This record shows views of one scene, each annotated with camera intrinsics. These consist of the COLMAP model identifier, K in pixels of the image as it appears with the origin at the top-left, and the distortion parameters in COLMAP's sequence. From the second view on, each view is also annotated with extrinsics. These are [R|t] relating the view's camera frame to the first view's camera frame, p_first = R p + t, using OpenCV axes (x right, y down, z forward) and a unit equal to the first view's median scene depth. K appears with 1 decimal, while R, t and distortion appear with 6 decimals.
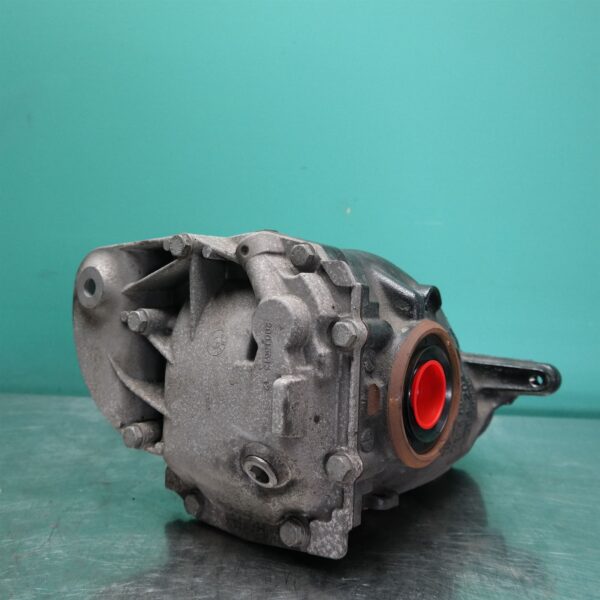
lens RADIAL K [[702.5, 0, 300.0], [0, 702.5, 300.0], [0, 0, 1]] dist [-0.003936, -0.008801]
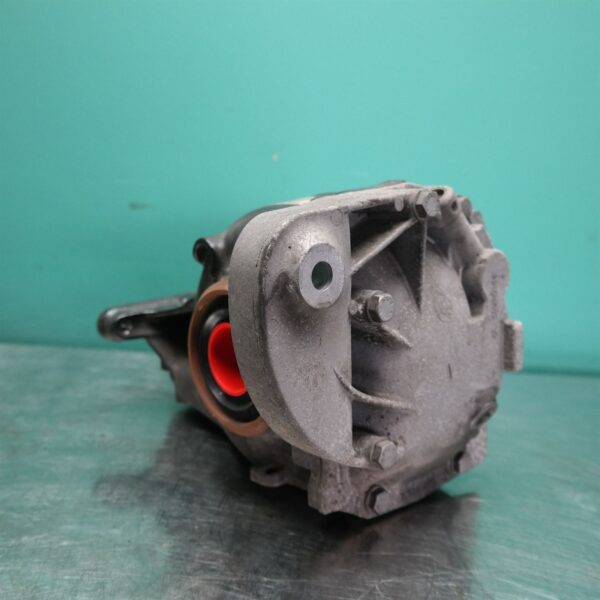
lens RADIAL K [[702.5, 0, 300.0], [0, 702.5, 300.0], [0, 0, 1]] dist [-0.003936, -0.008801]
pose [[0.183112, -0.191672, 0.964226, -0.995901], [0.049739, 0.981360, 0.185632, -0.125208], [-0.981833, 0.013968, 0.189232, 0.966309]]
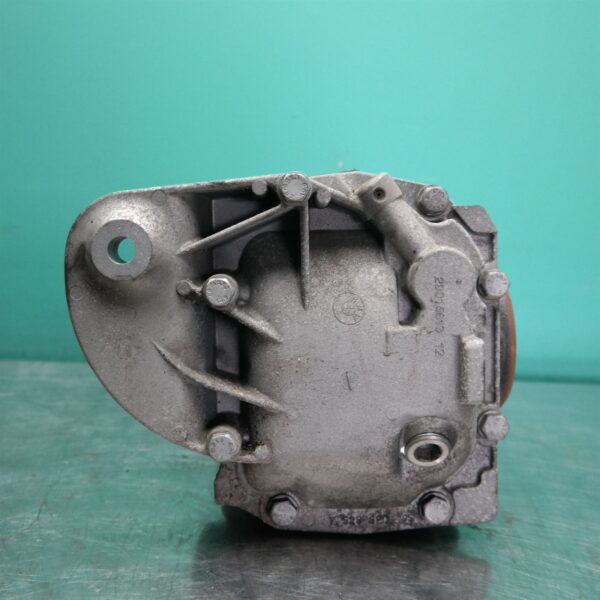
lens RADIAL K [[702.5, 0, 300.0], [0, 702.5, 300.0], [0, 0, 1]] dist [-0.003936, -0.008801]
pose [[0.789958, -0.091054, 0.606363, -0.625834], [0.051865, 0.995291, 0.081889, -0.017633], [-0.610964, -0.033240, 0.790961, 0.374967]]
